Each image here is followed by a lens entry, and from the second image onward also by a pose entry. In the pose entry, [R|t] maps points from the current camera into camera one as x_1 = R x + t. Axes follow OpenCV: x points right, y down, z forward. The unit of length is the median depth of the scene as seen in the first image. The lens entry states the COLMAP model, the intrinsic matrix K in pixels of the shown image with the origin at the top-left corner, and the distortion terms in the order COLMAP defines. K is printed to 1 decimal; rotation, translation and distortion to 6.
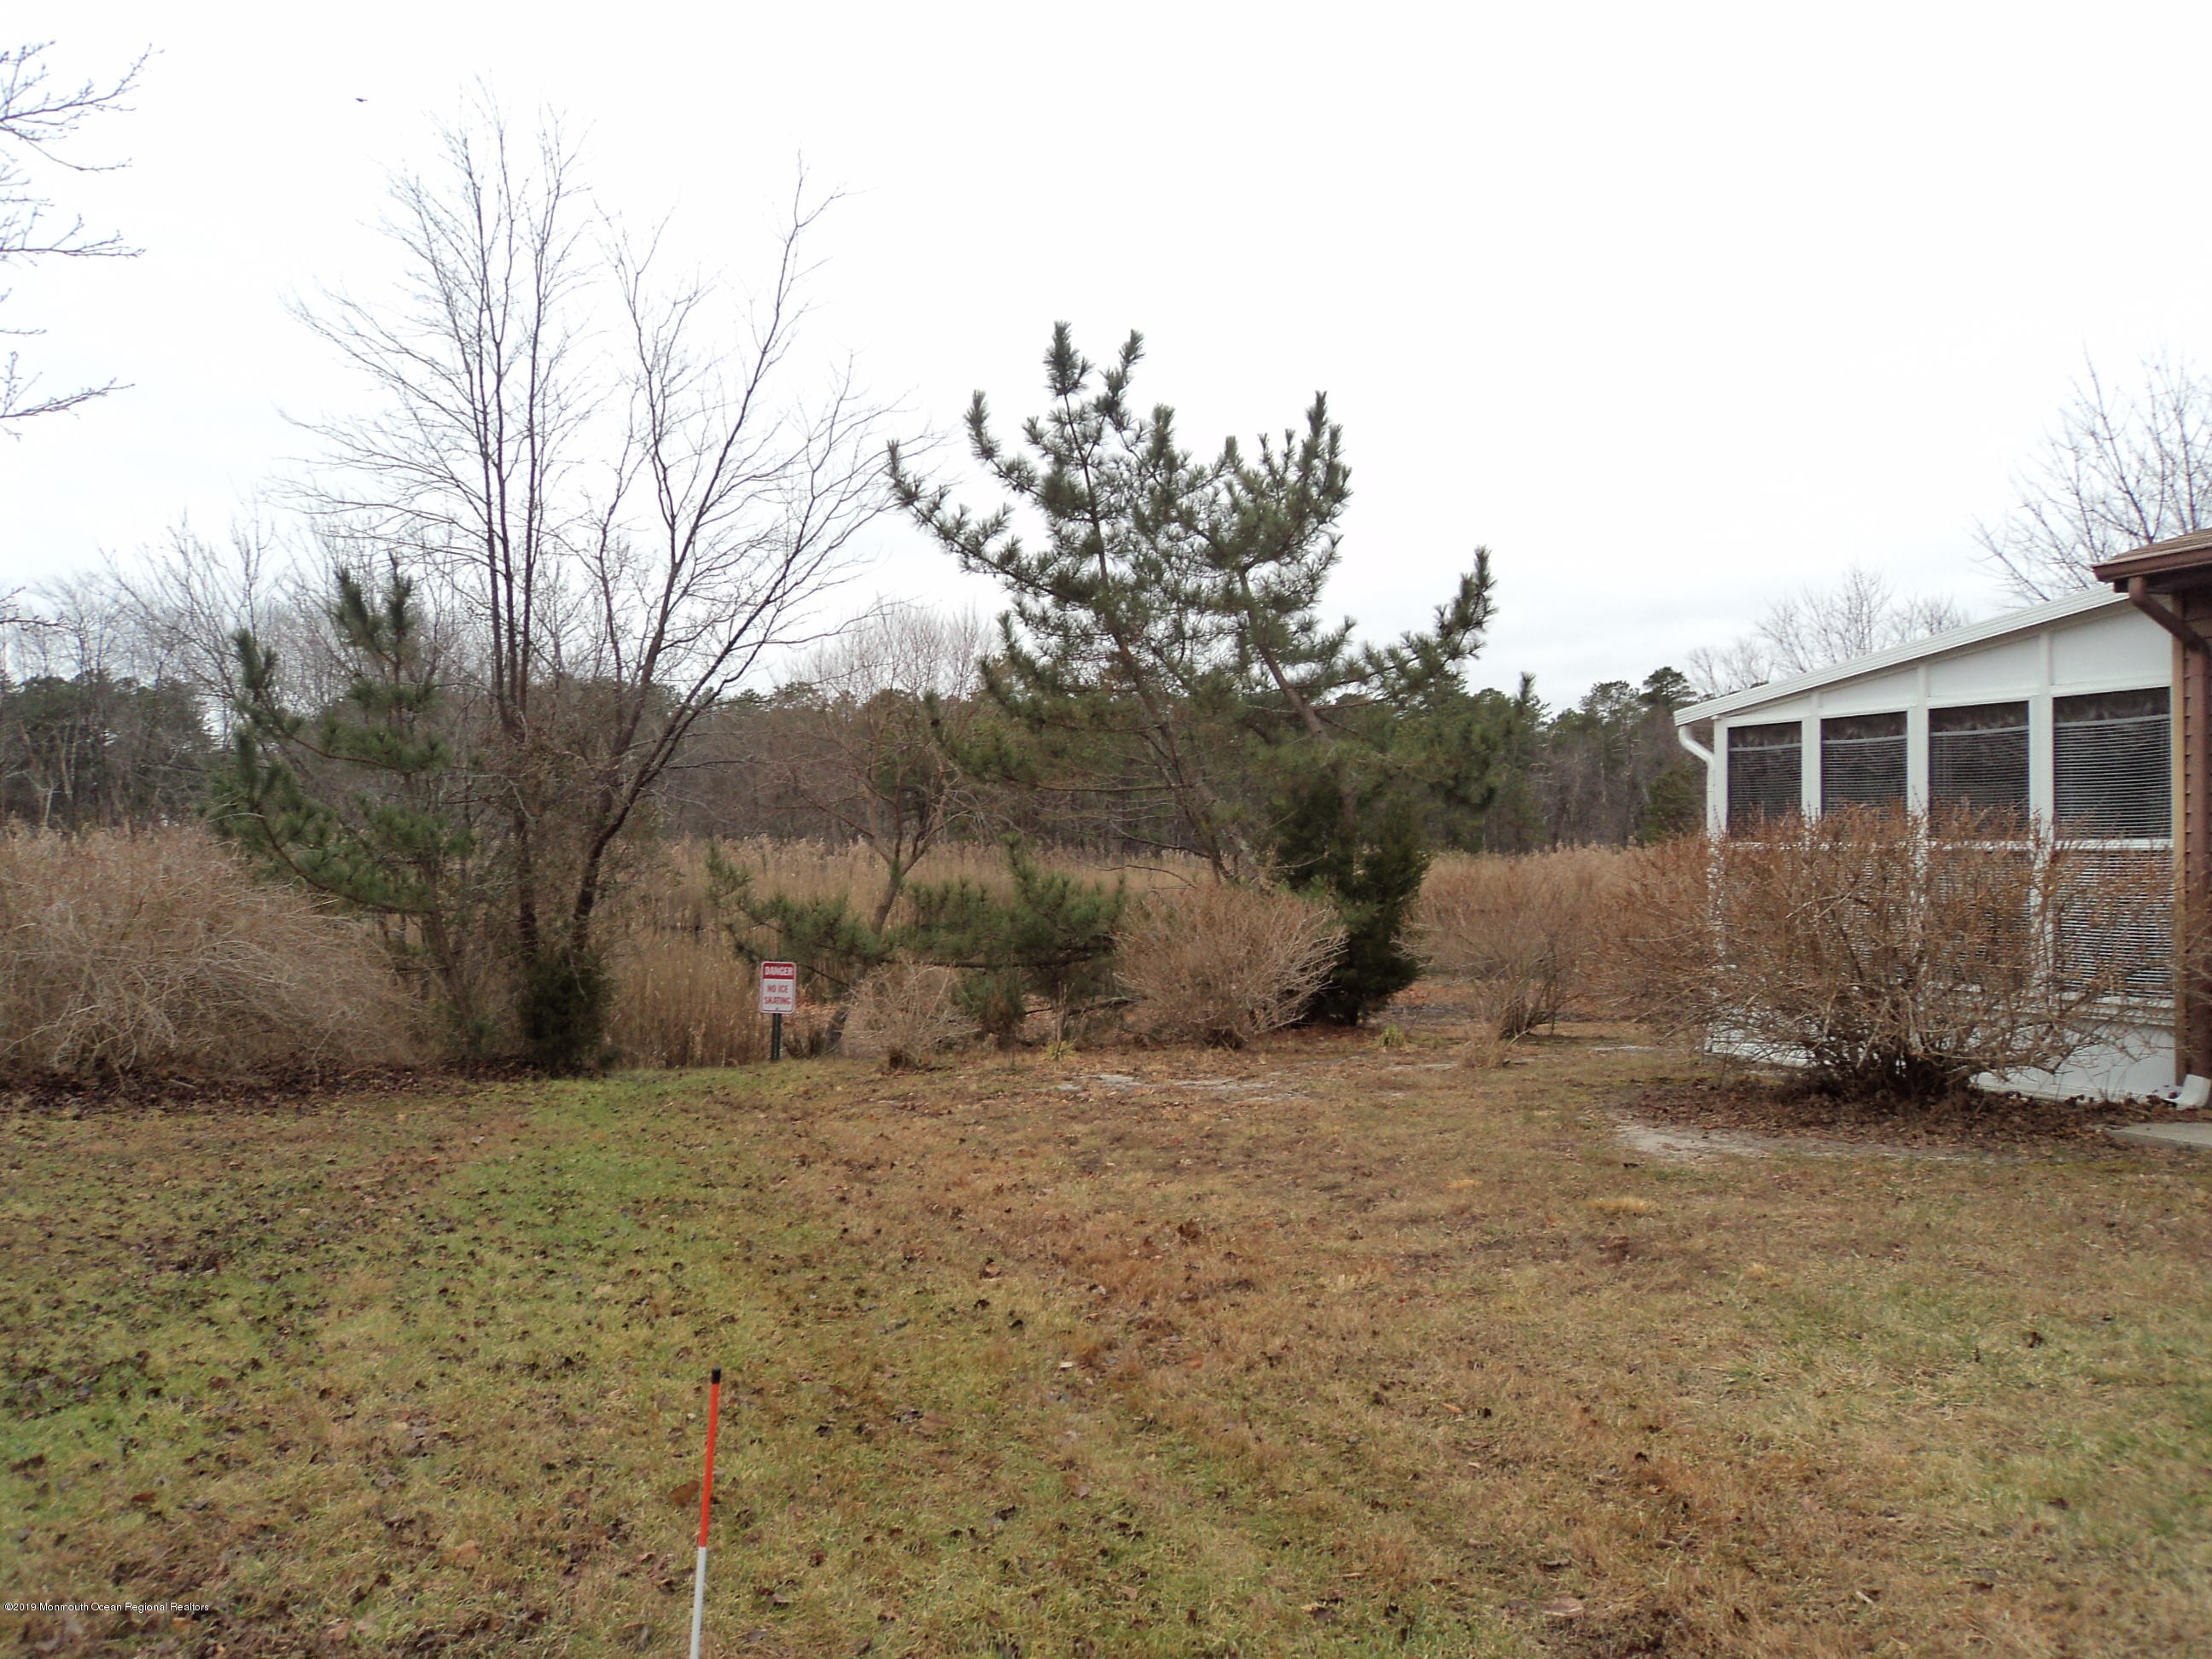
lens RADIAL K [[1771.9, 0, 1095.3], [0, 1771.9, 824.4], [0, 0, 1]] dist [-0.042482, 0.035722]
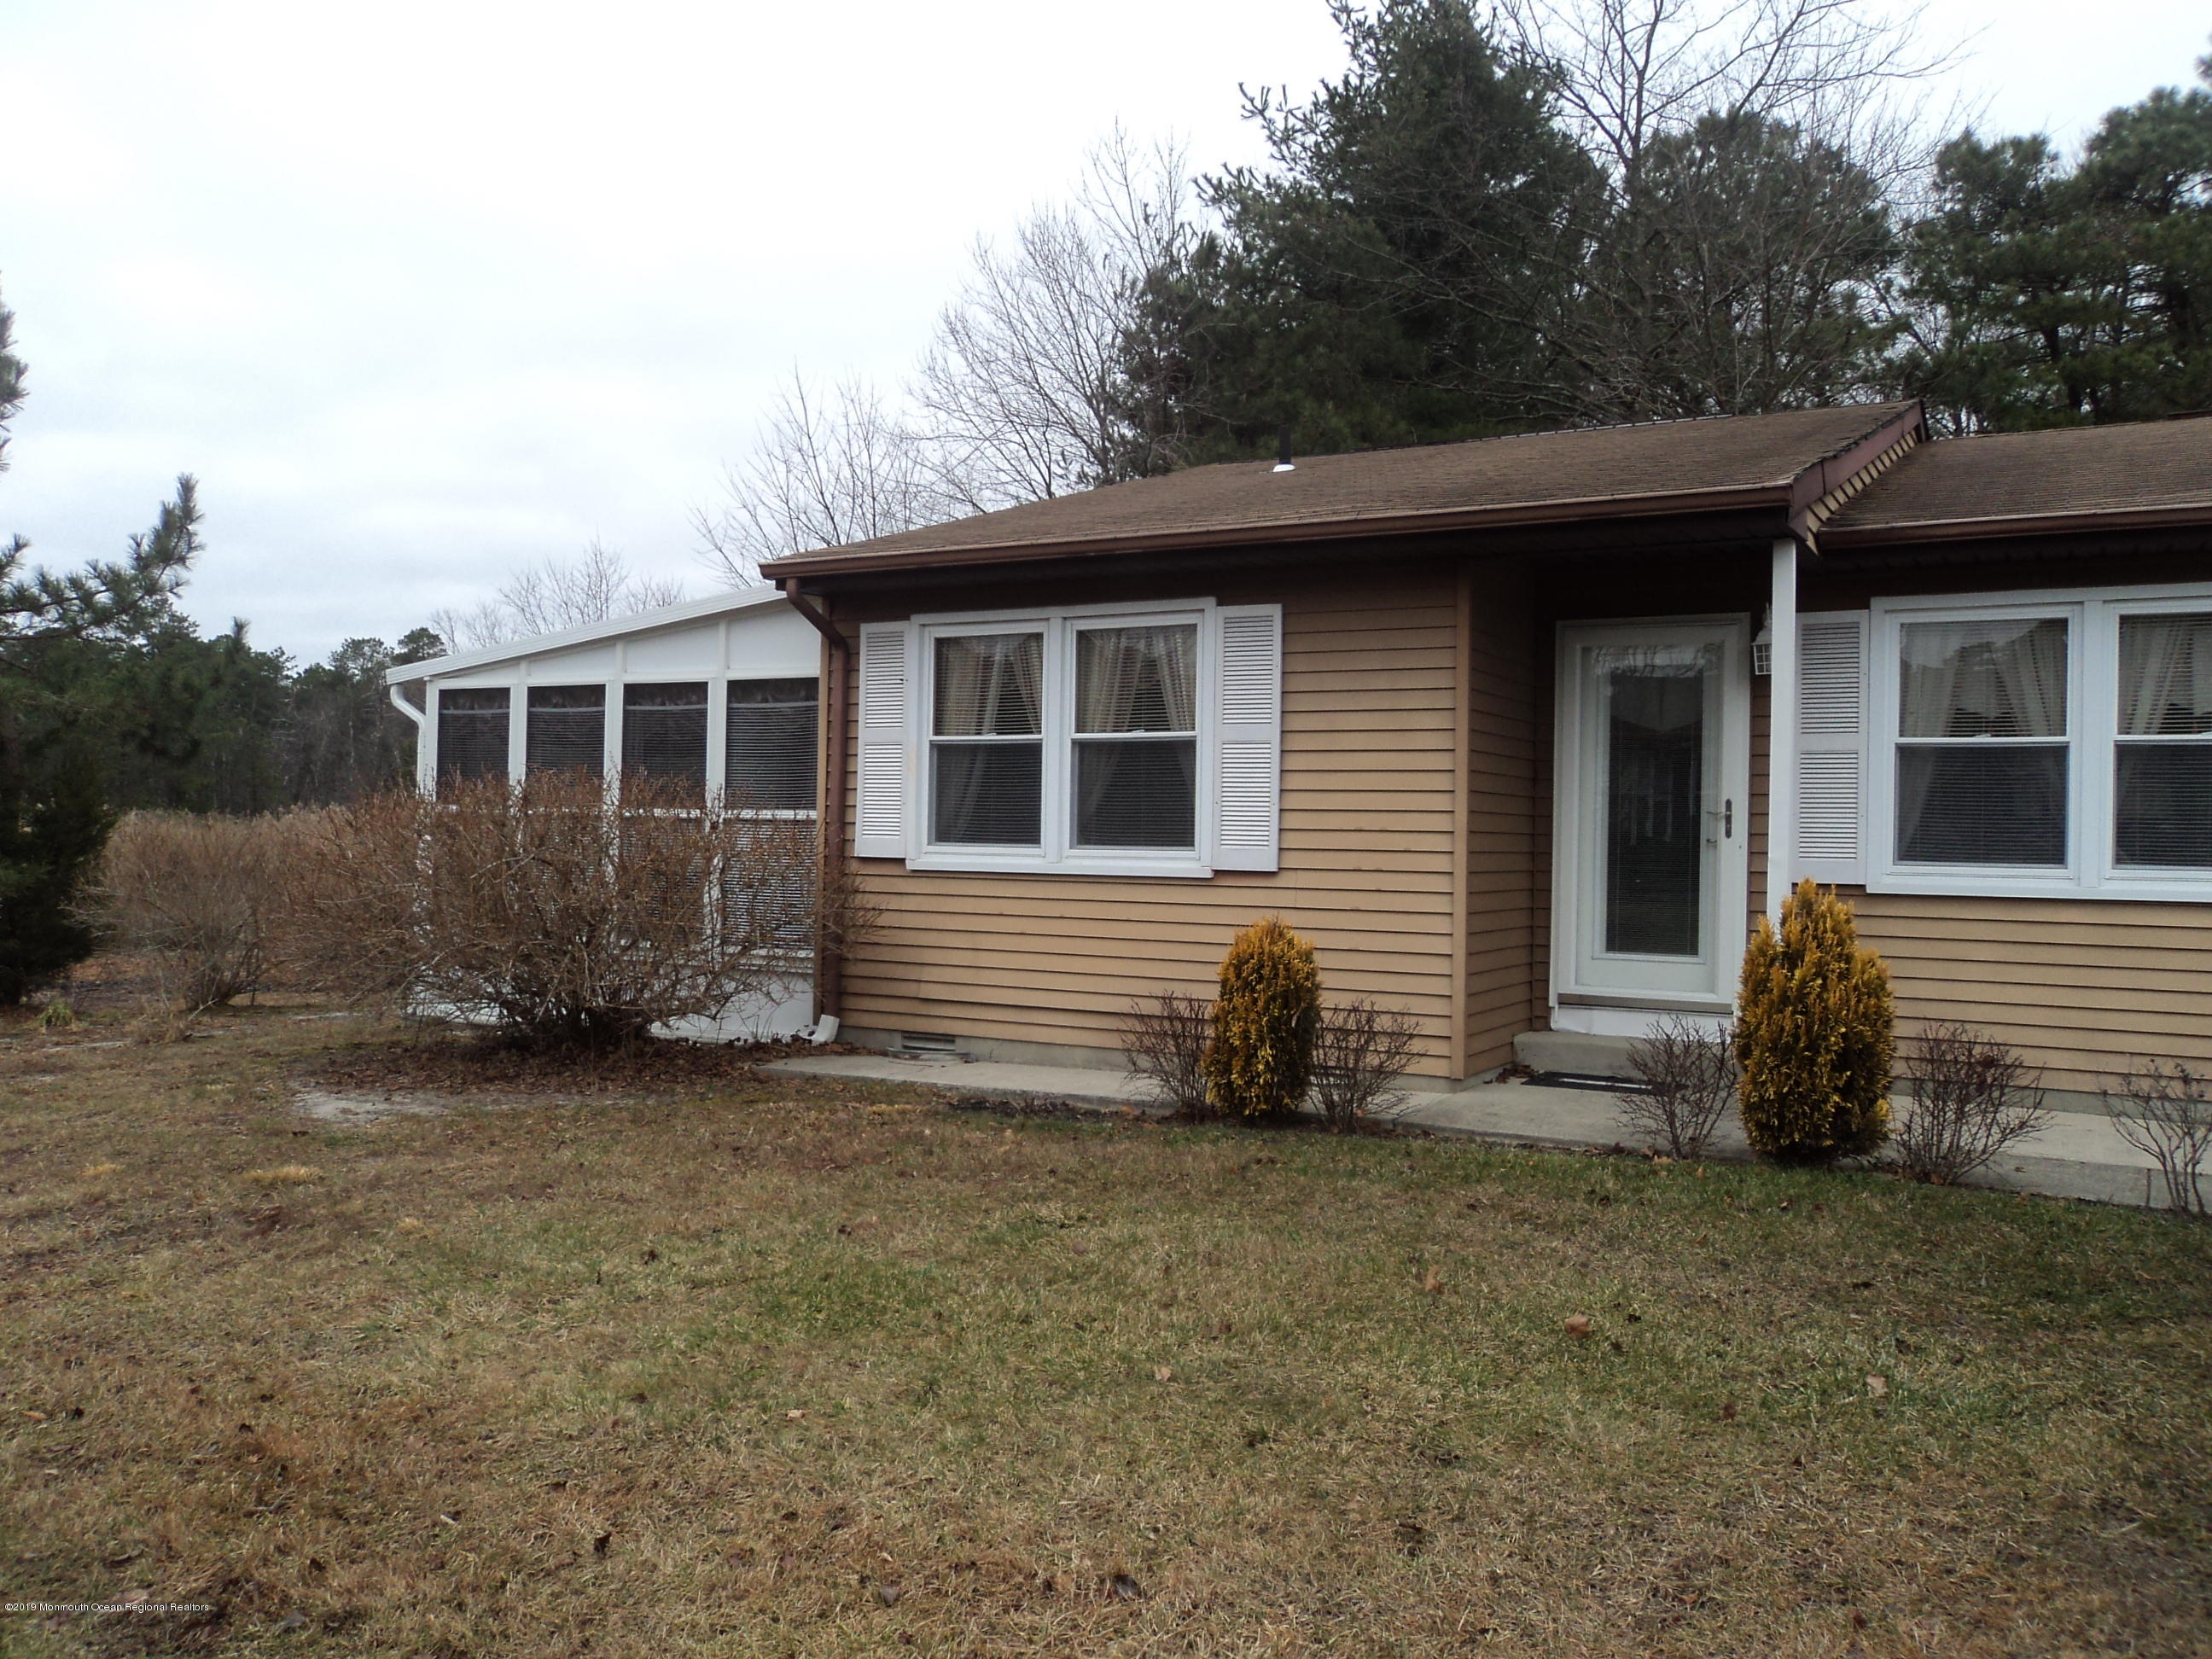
lens RADIAL K [[1771.9, 0, 1095.3], [0, 1771.9, 824.4], [0, 0, 1]] dist [-0.042482, 0.035722]
pose [[0.771416, 0.018071, 0.636074, 0.025438], [-0.030928, 0.999480, 0.009113, 0.001618], [-0.635579, -0.026702, 0.771574, -0.018232]]
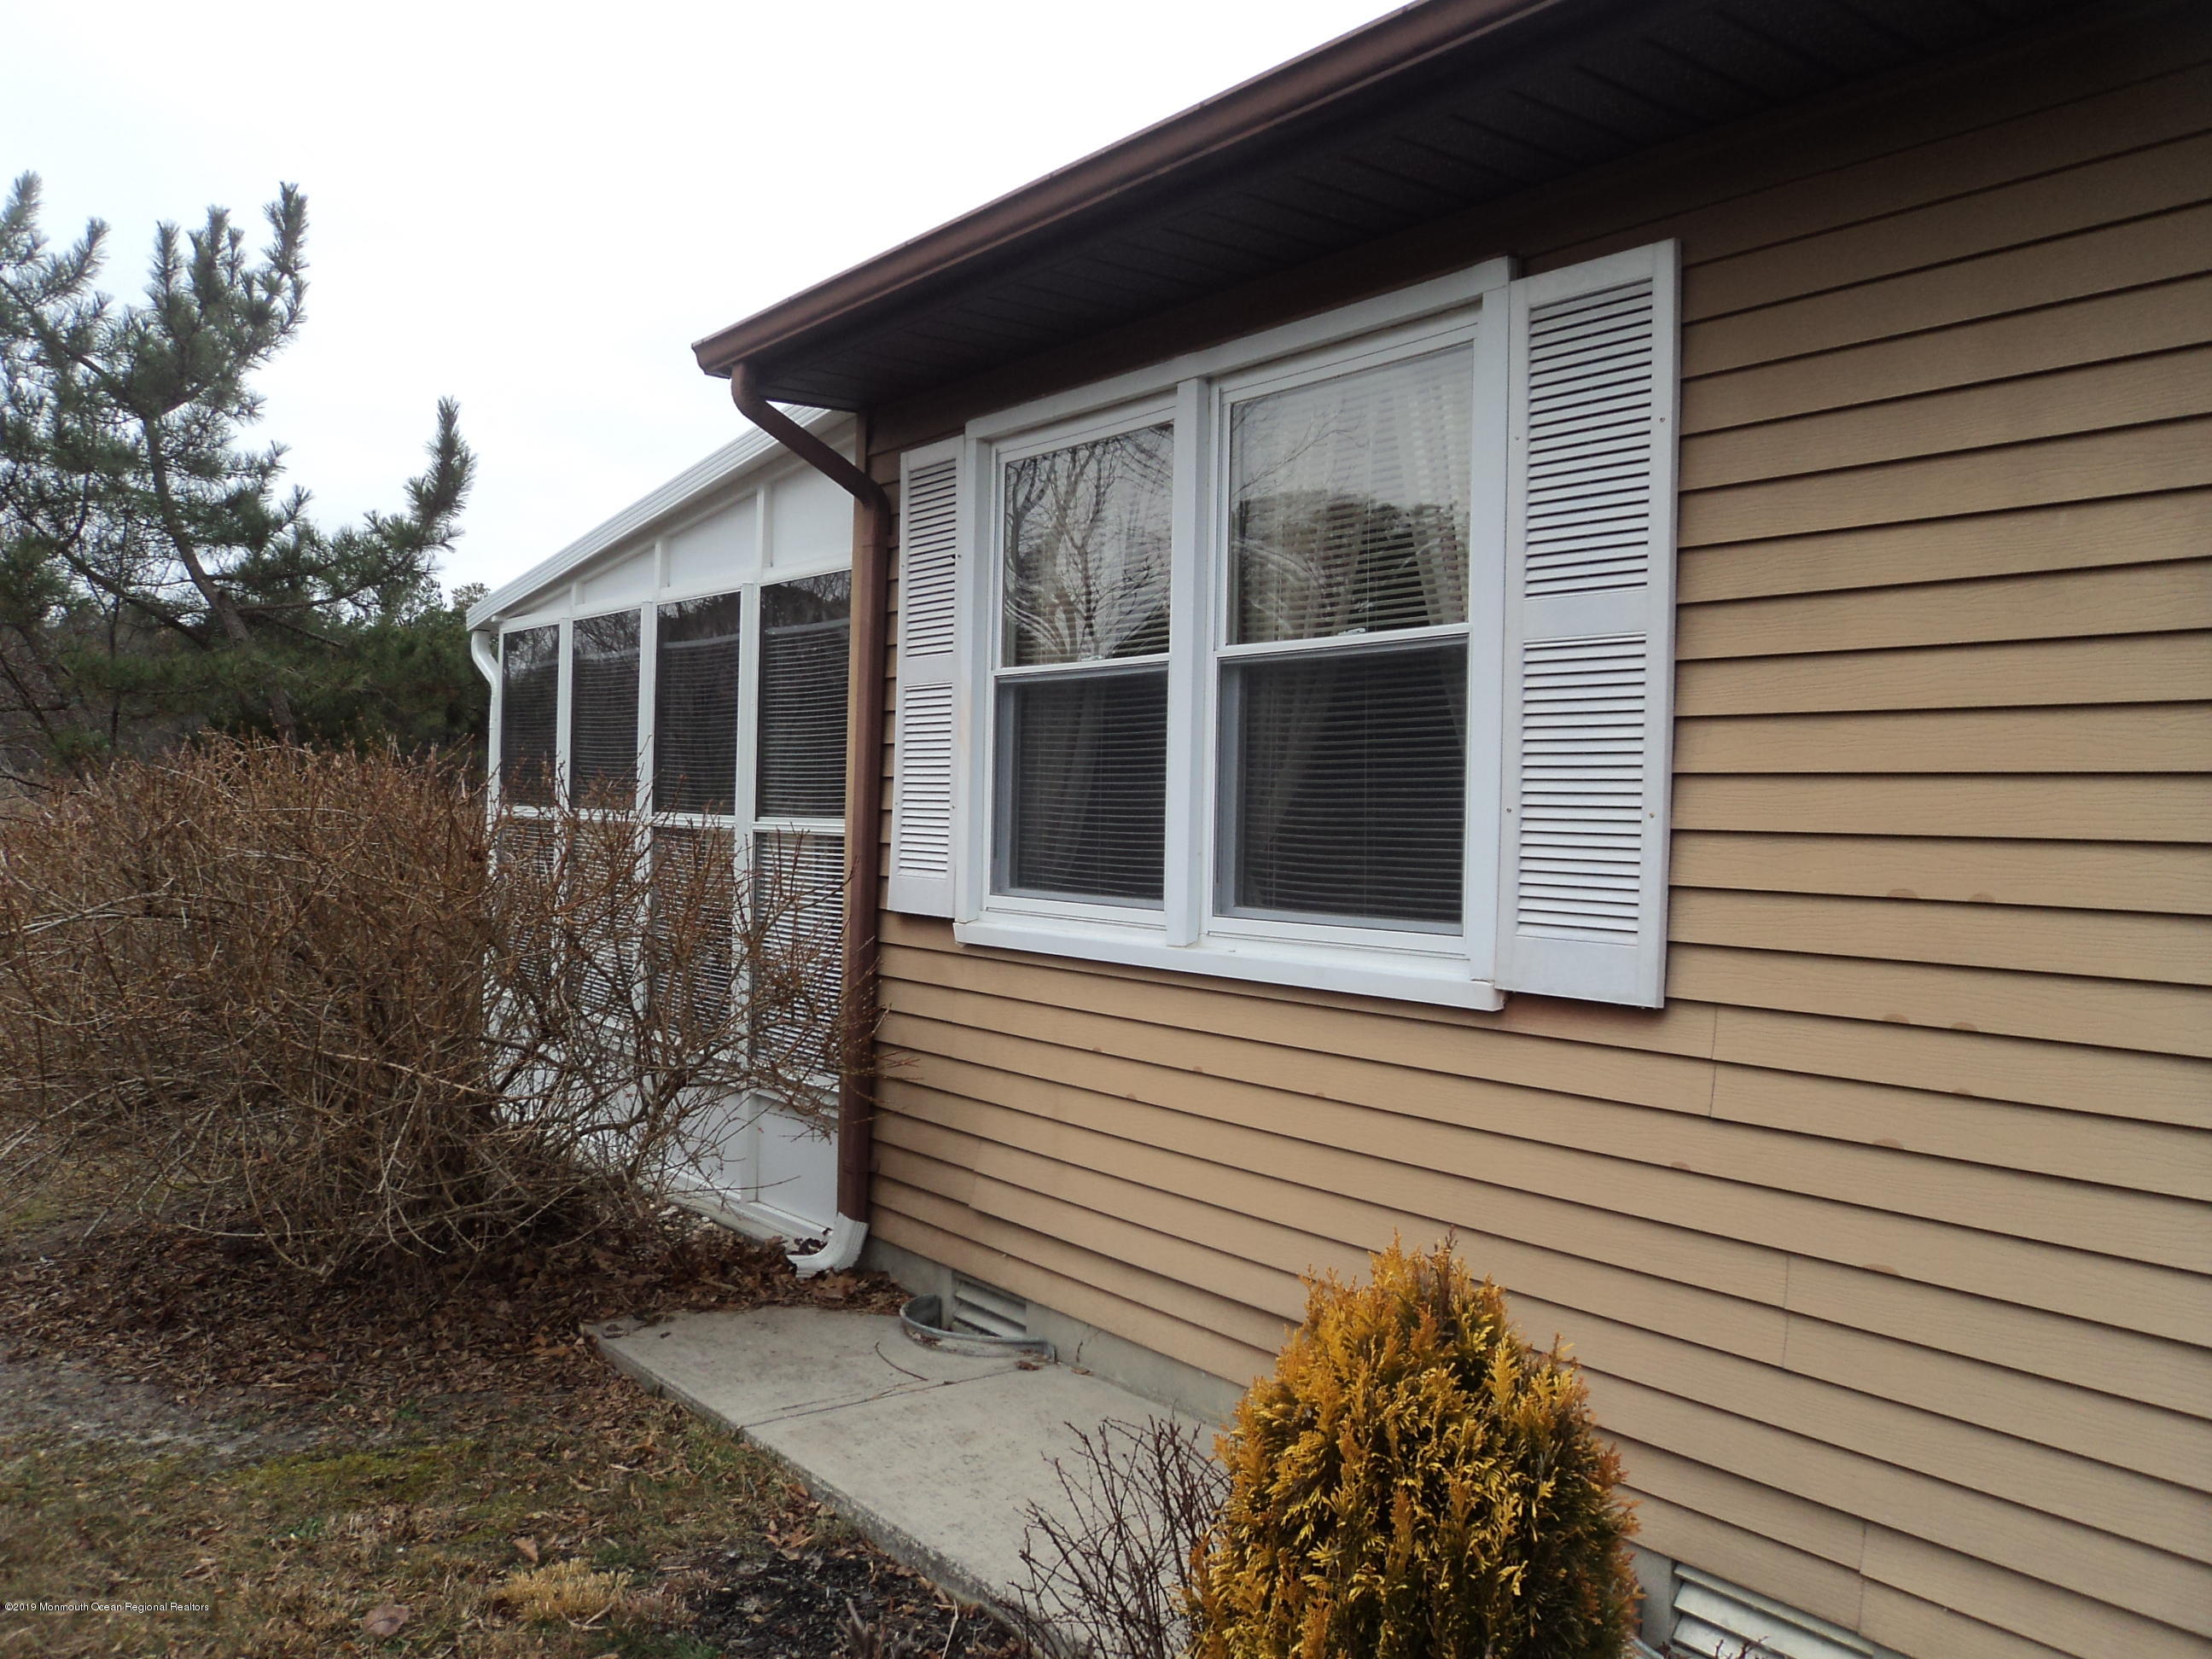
lens RADIAL K [[1771.9, 0, 1095.3], [0, 1771.9, 824.4], [0, 0, 1]] dist [-0.042482, 0.035722]
pose [[0.958267, 0.018573, 0.285272, 0.764088], [-0.027078, 0.999298, 0.025896, -0.012383], [-0.284590, -0.032540, 0.958097, 0.570461]]
